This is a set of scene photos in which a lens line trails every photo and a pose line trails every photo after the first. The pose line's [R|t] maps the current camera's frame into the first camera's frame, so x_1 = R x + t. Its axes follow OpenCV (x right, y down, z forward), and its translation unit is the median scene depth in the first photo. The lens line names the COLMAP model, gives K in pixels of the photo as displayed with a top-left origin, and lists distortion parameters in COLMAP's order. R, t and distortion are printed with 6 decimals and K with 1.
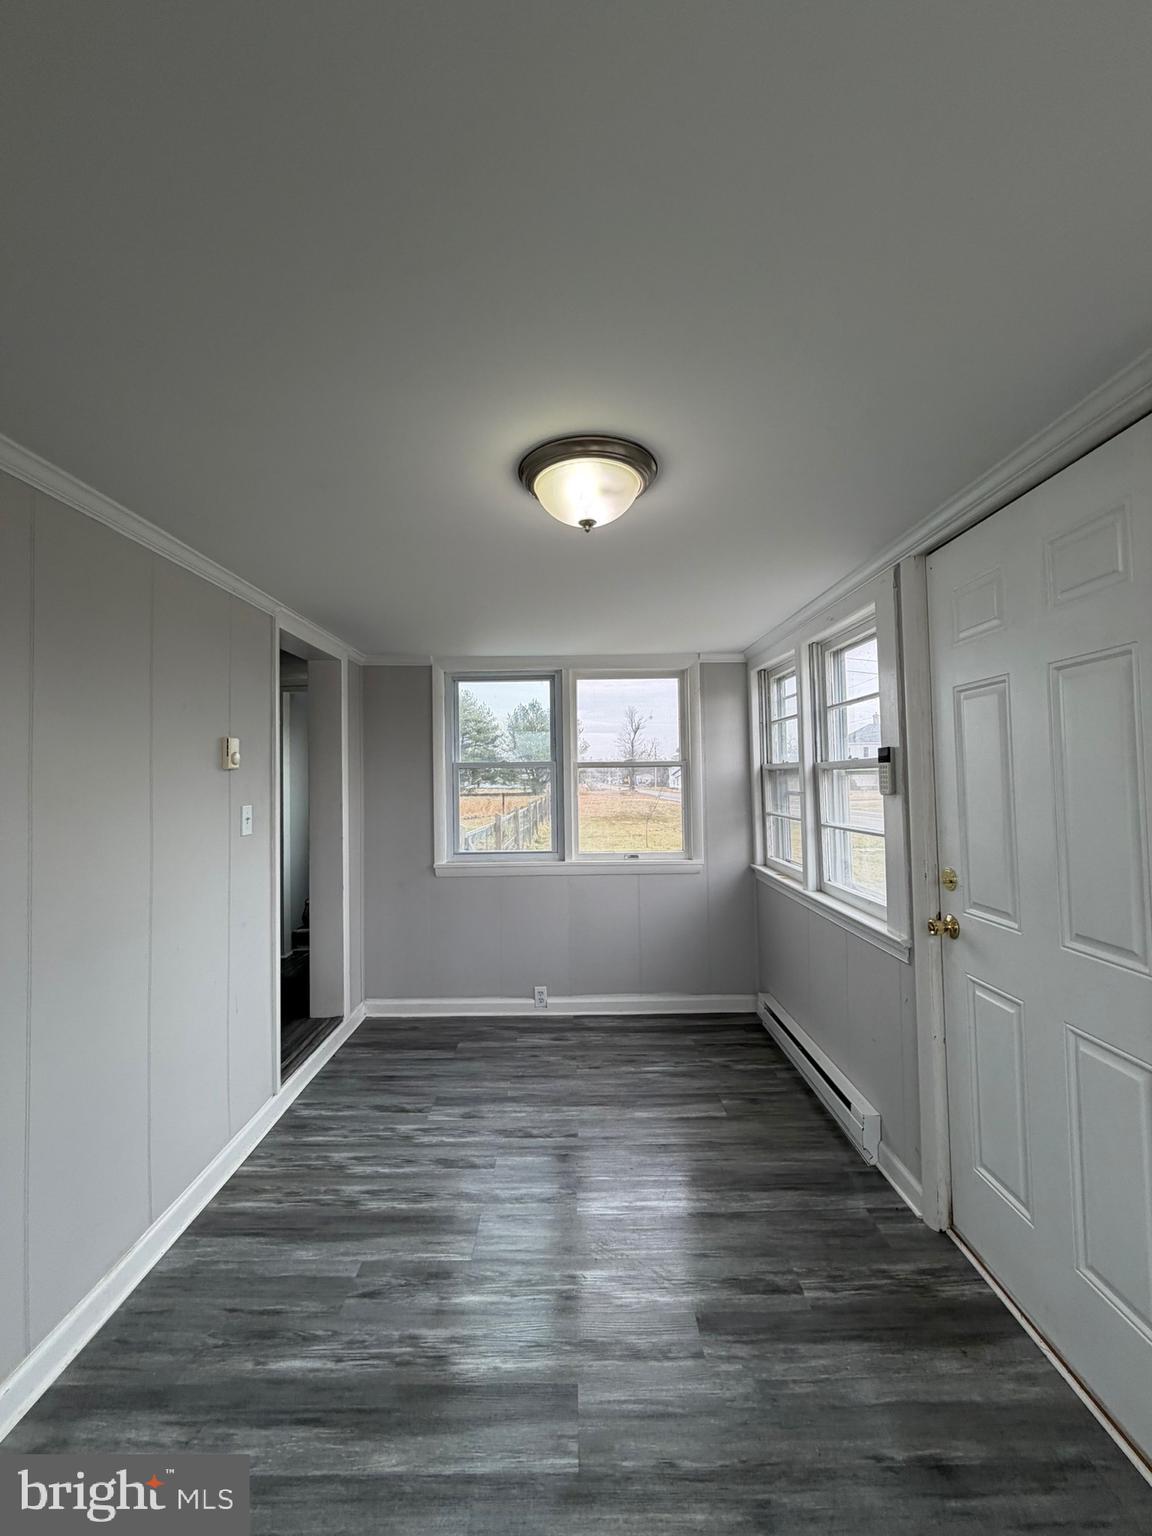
lens RADIAL K [[602.6, 0, 570.6], [0, 602.6, 775.6], [0, 0, 1]] dist [0.000207, 0.000515]
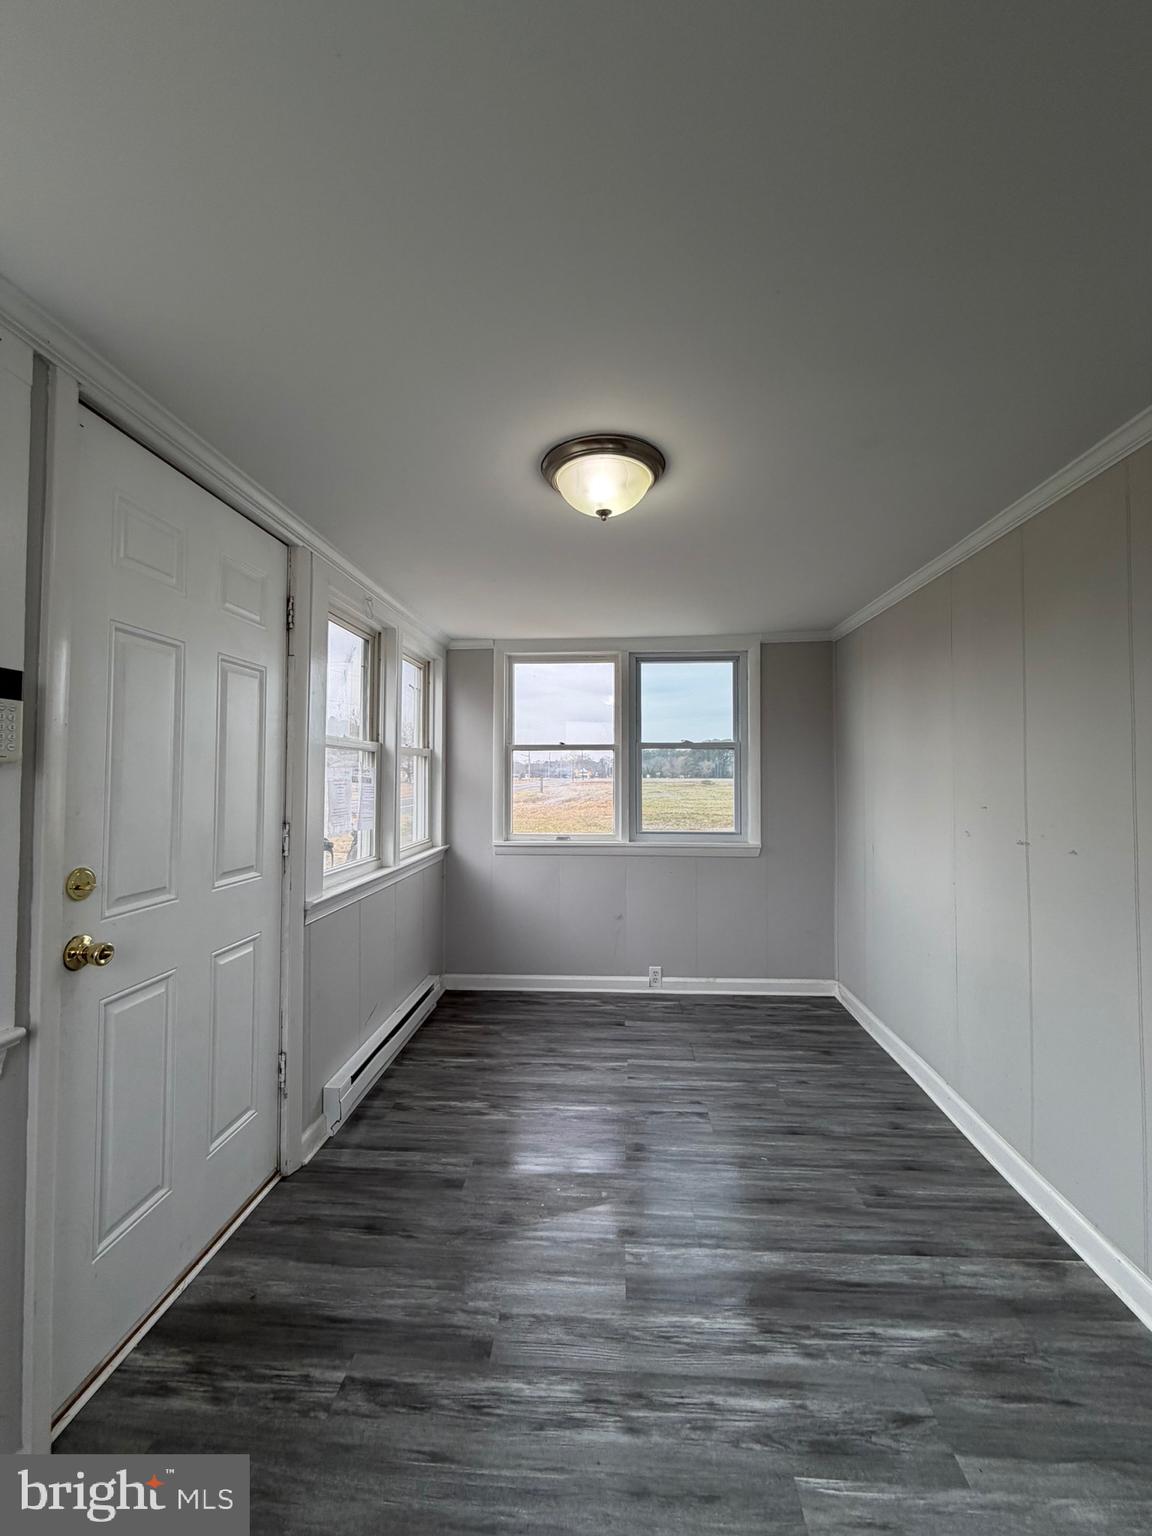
lens RADIAL K [[613.1, 0, 574.0], [0, 613.1, 759.7], [0, 0, 1]] dist [-0.000993, 0.000276]
pose [[-0.997681, 0.017227, 0.065854, 0.013844], [0.014910, 0.999258, -0.035510, 0.072395], [-0.066417, -0.034446, -0.997197, 1.952773]]
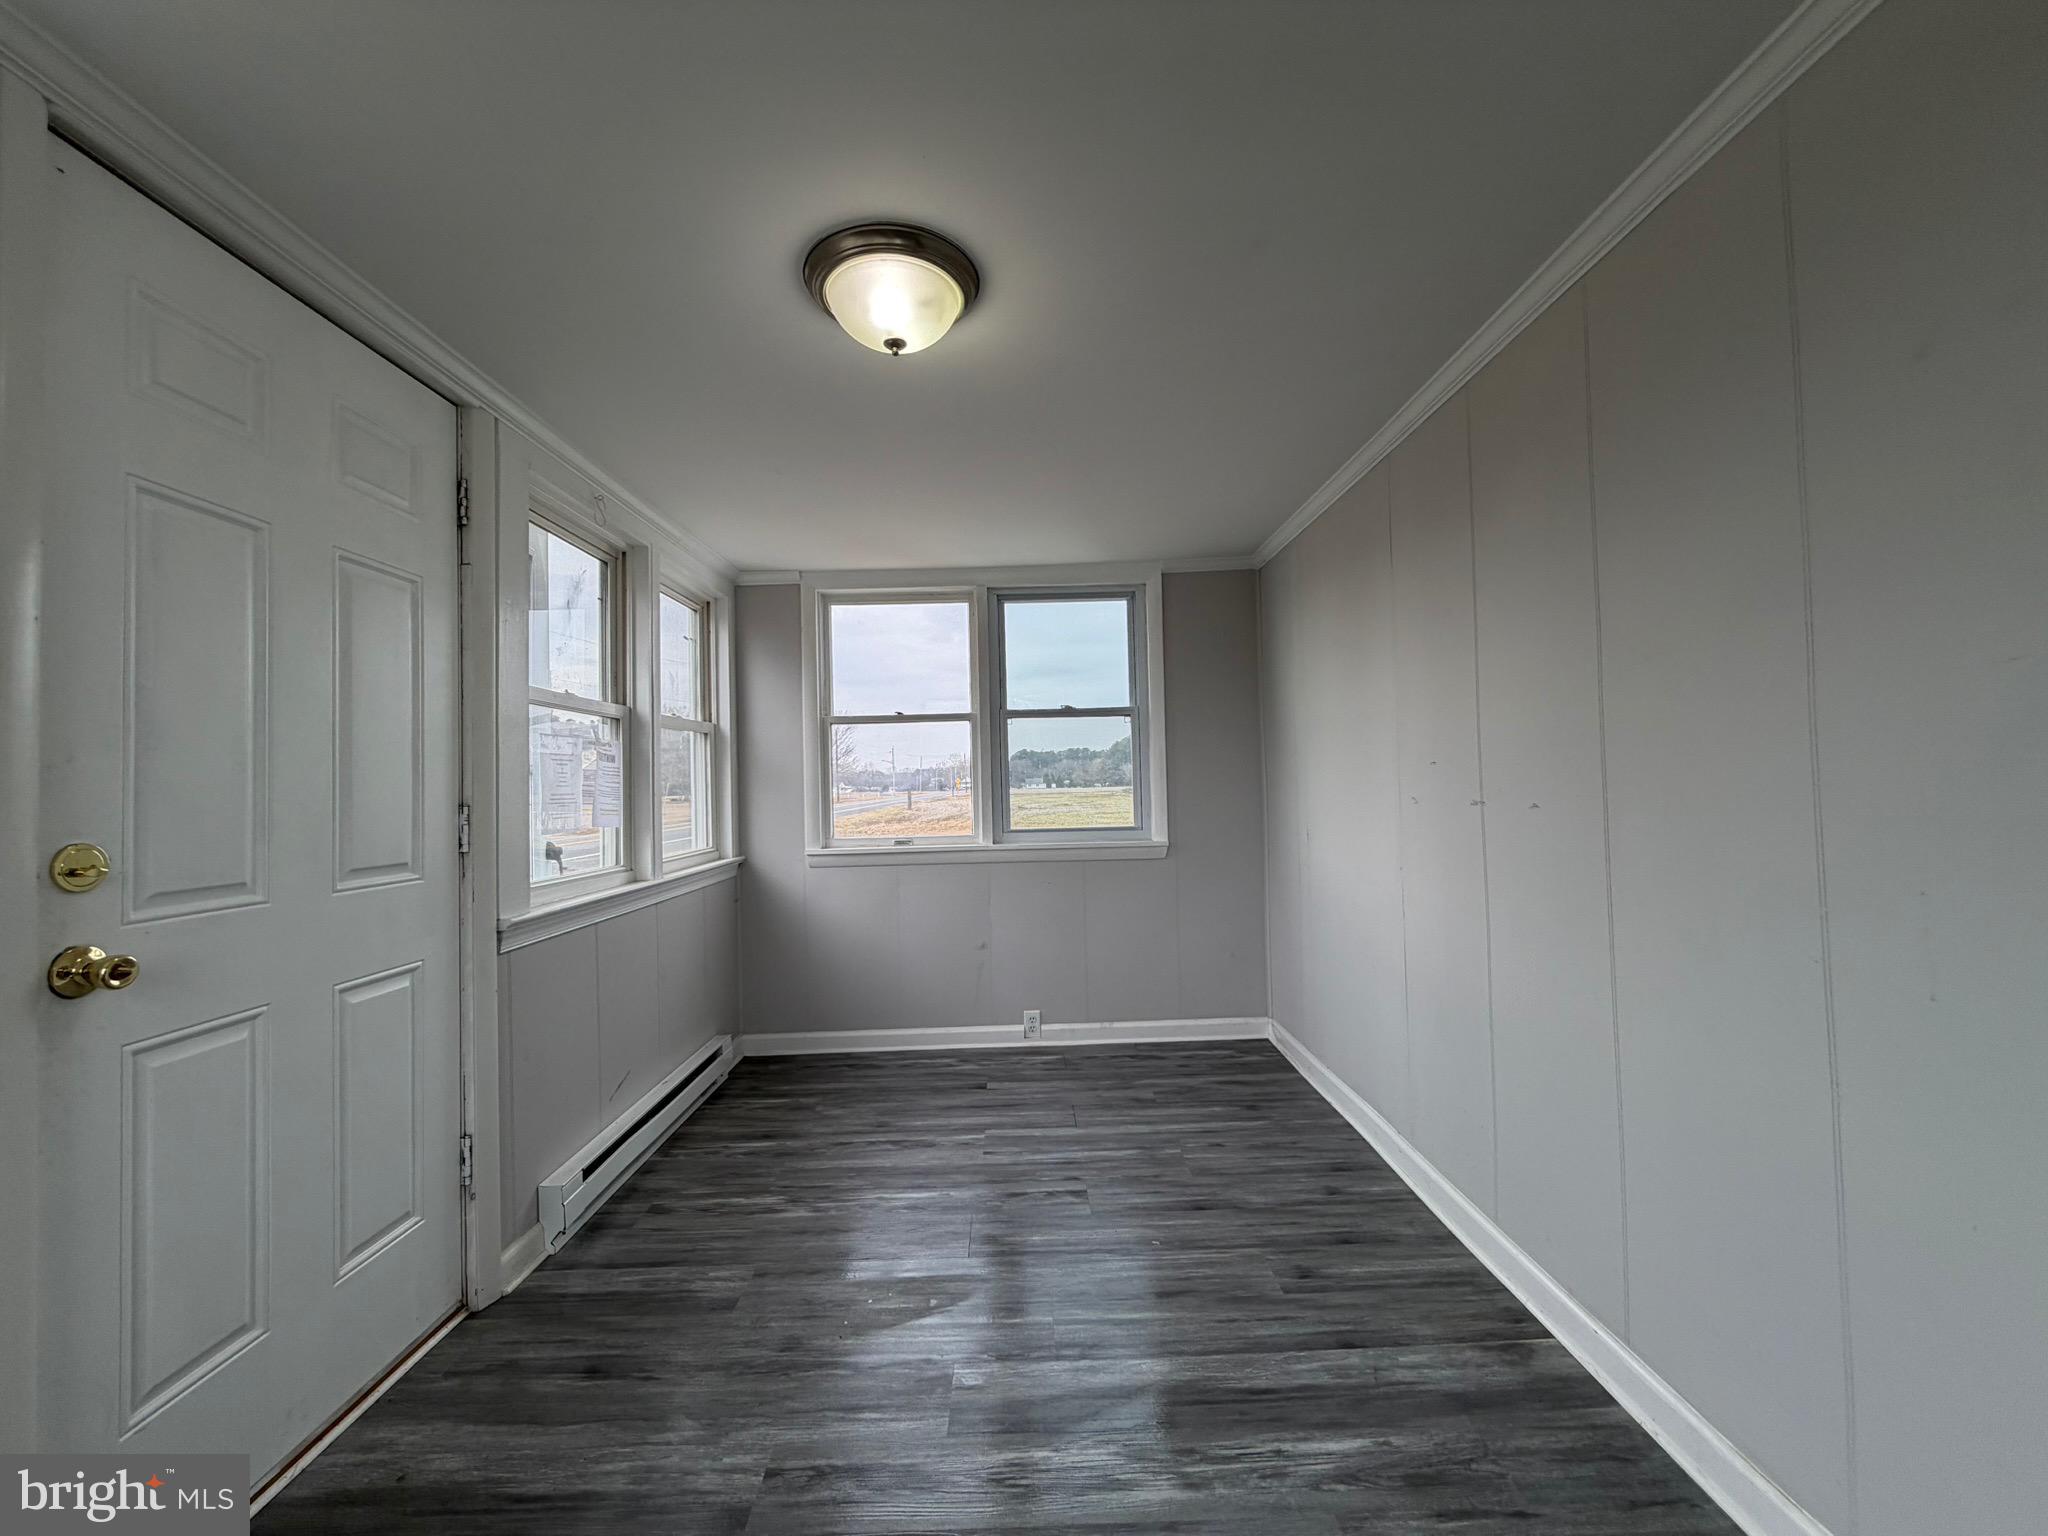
lens RADIAL K [[817.8, 0, 1016.1], [0, 817.8, 770.9], [0, 0, 1]] dist [0.000288, -0.000058]
pose [[-0.999121, 0.041249, -0.007436, -0.095299], [0.041441, 0.998752, -0.027861, 0.169920], [0.006277, -0.028145, -0.999584, 1.900588]]
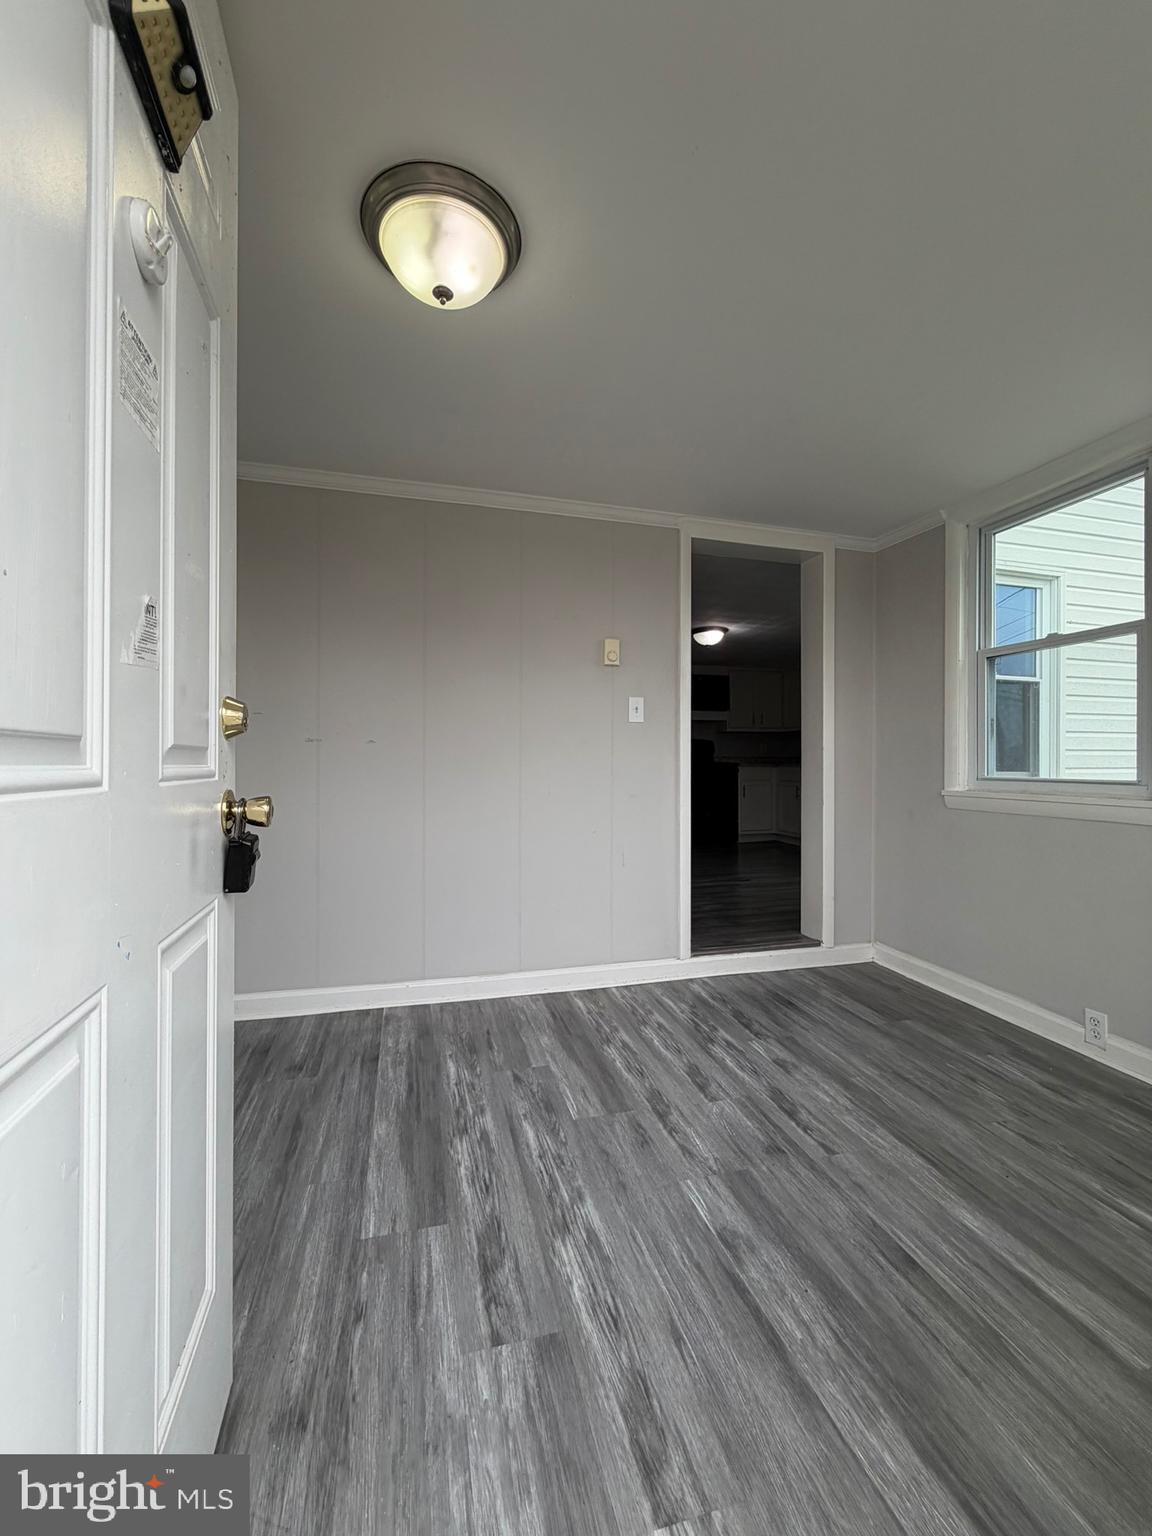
lens RADIAL K [[609.7, 0, 581.7], [0, 609.7, 759.3], [0, 0, 1]] dist [0.000233, -0.000265]
pose [[0.271547, 0.012315, -0.962346, 0.897464], [-0.003535, 0.999924, 0.011798, 0.244372], [0.962419, 0.000198, 0.271570, 0.861691]]
